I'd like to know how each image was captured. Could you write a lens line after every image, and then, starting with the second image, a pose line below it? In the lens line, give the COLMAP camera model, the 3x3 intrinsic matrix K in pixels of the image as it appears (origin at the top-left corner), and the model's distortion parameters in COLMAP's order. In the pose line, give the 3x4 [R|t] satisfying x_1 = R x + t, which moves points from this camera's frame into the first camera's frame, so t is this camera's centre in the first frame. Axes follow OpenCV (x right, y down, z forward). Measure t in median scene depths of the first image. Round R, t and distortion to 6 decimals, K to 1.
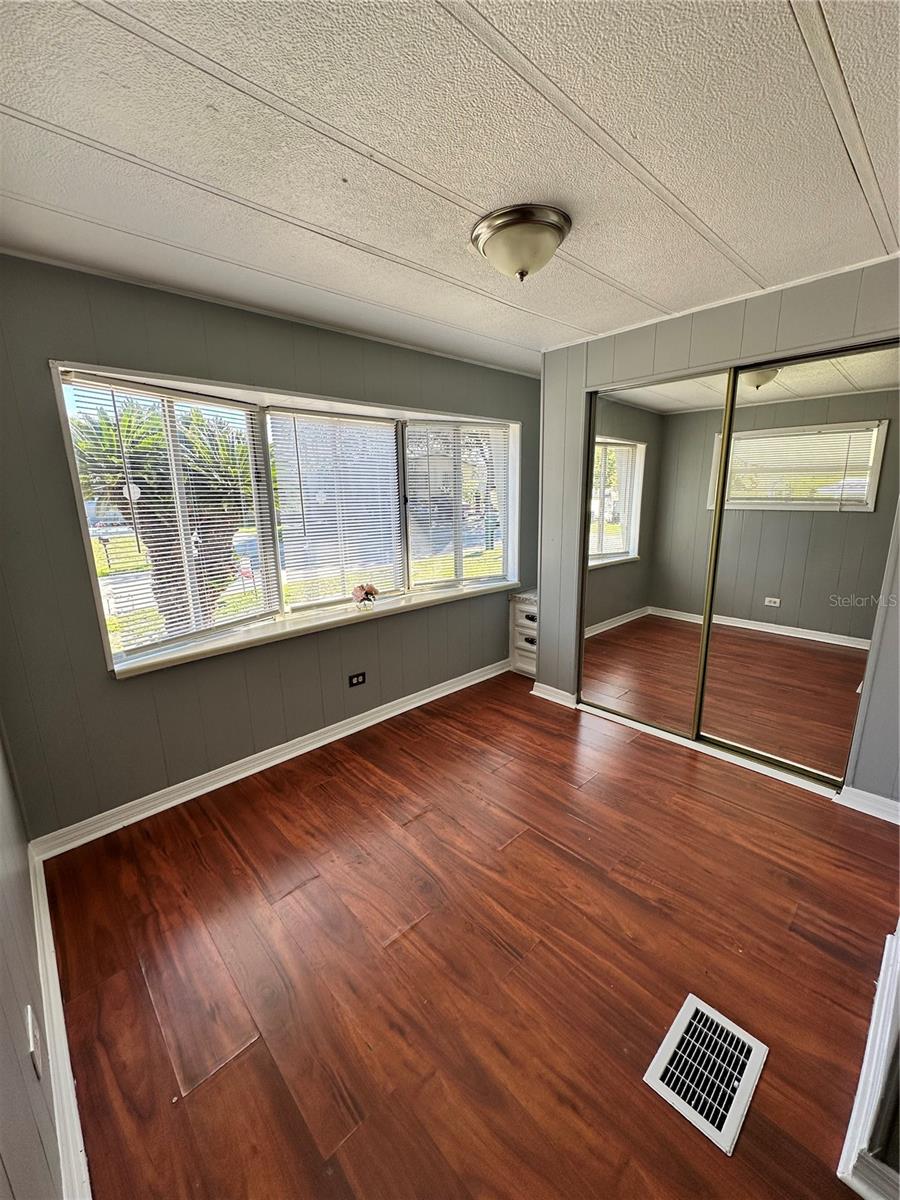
lens RADIAL K [[482.1, 0, 451.6], [0, 482.1, 599.5], [0, 0, 1]] dist [-0.002480, 0.000978]
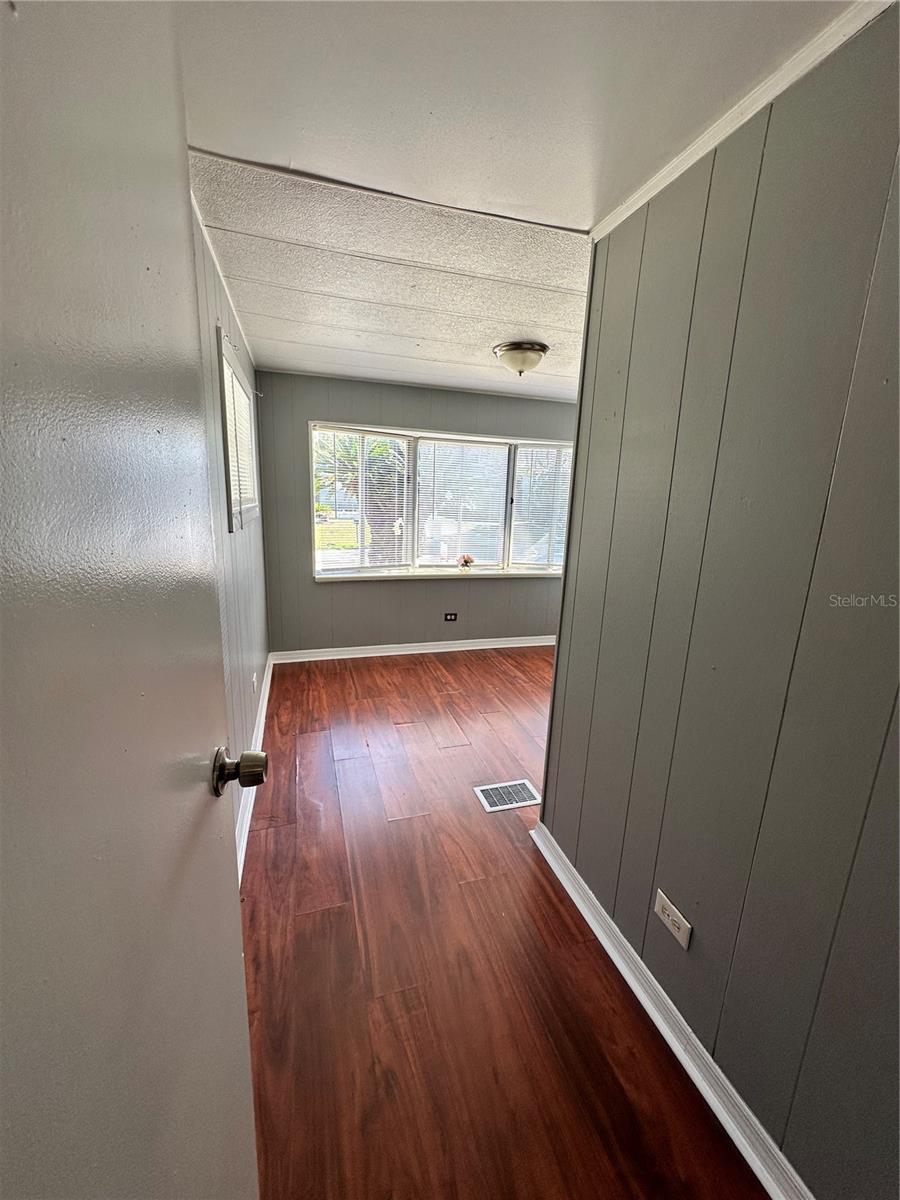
lens RADIAL K [[482.1, 0, 449.2], [0, 482.1, 599.4], [0, 0, 1]] dist [-0.002480, 0.000978]
pose [[0.895561, 0.146299, -0.420200, 0.590280], [-0.149486, 0.988434, 0.025543, 0.103128], [0.419077, 0.039939, 0.907072, -0.511108]]
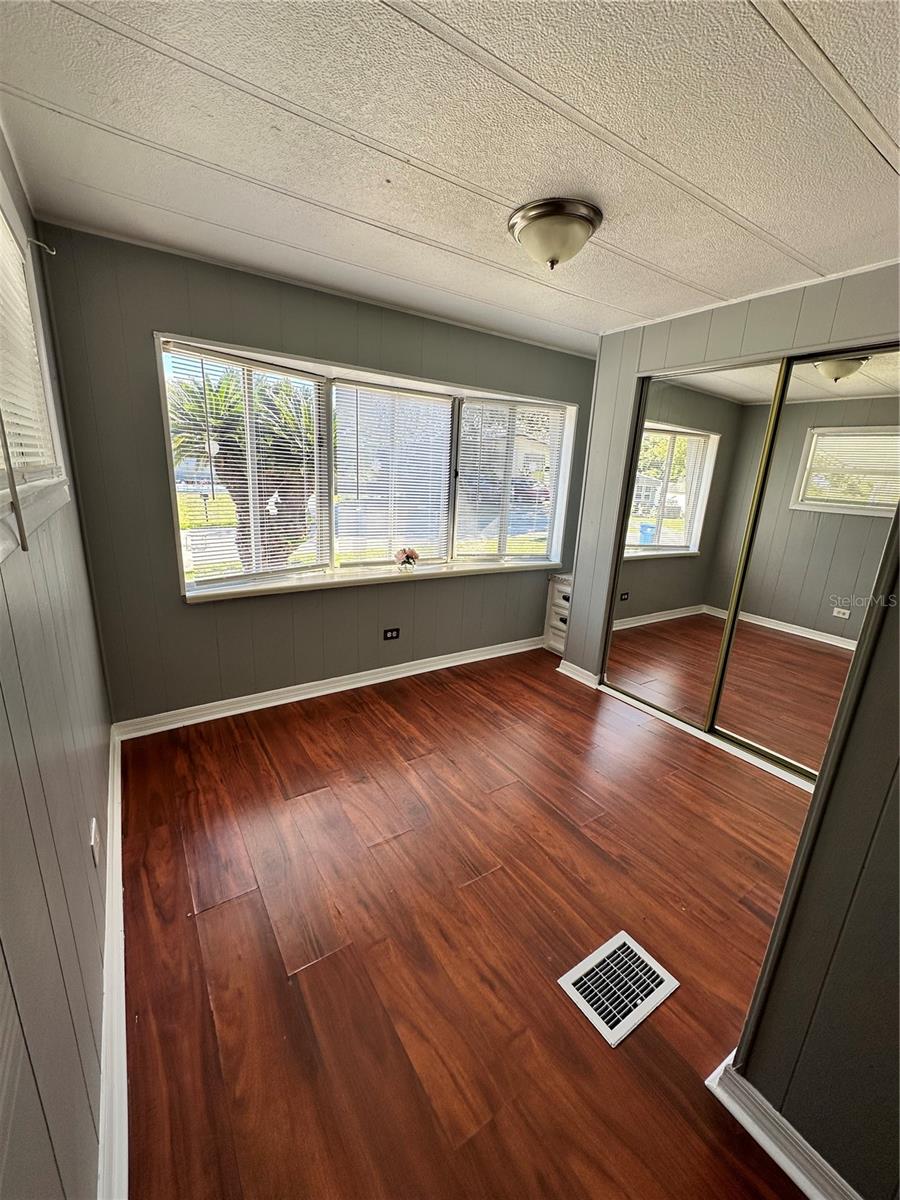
lens RADIAL K [[482.1, 0, 450.7], [0, 482.1, 599.8], [0, 0, 1]] dist [-0.002480, 0.000978]
pose [[0.983629, 0.108070, -0.144203, 0.121090], [-0.102389, 0.993668, 0.046269, 0.032858], [0.148290, -0.030746, 0.988466, -0.088325]]
